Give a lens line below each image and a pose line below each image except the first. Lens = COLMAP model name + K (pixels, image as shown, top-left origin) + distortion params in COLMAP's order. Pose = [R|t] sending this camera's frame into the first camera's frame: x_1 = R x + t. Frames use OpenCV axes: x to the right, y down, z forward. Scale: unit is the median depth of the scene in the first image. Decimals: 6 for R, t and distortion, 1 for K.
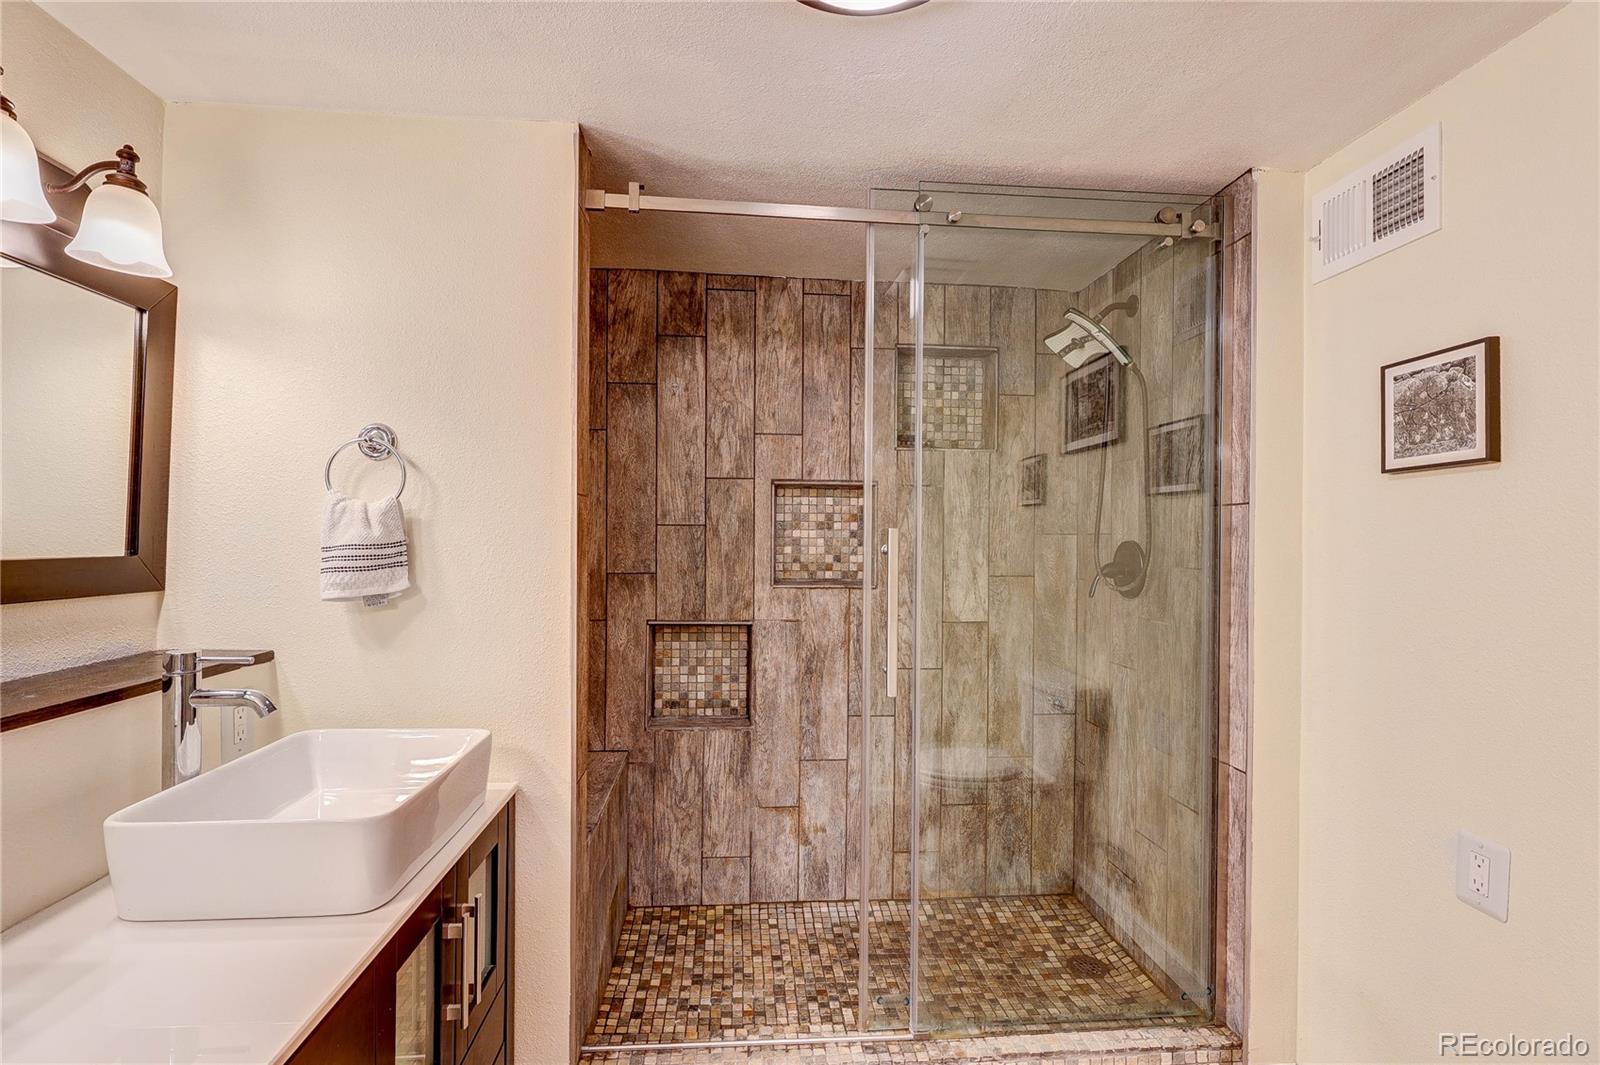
lens RADIAL K [[742.8, 0, 810.1], [0, 742.8, 526.5], [0, 0, 1]] dist [-0.001446, 0.000046]
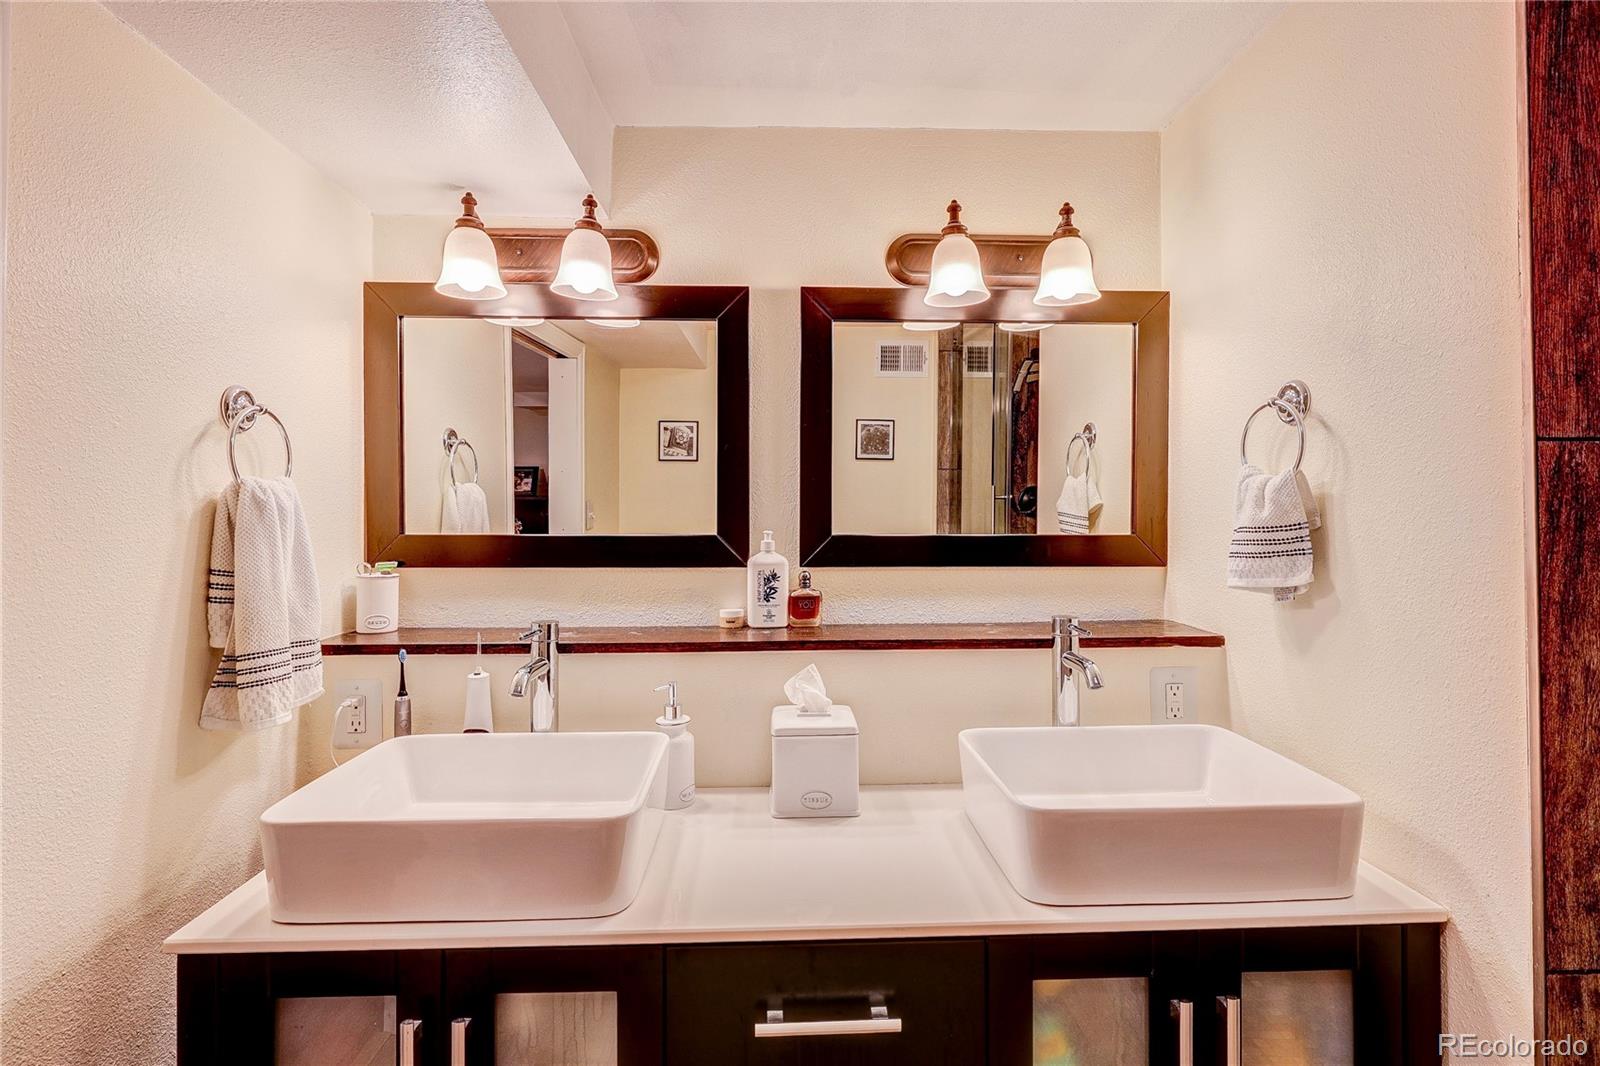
lens RADIAL K [[760.1, 0, 798.9], [0, 760.1, 494.6], [0, 0, 1]] dist [-0.003099, -0.000285]
pose [[-0.046781, -0.031841, -0.998398, 0.297248], [0.020249, 0.999256, -0.032817, 0.004772], [0.998700, -0.021751, -0.046101, 0.505037]]
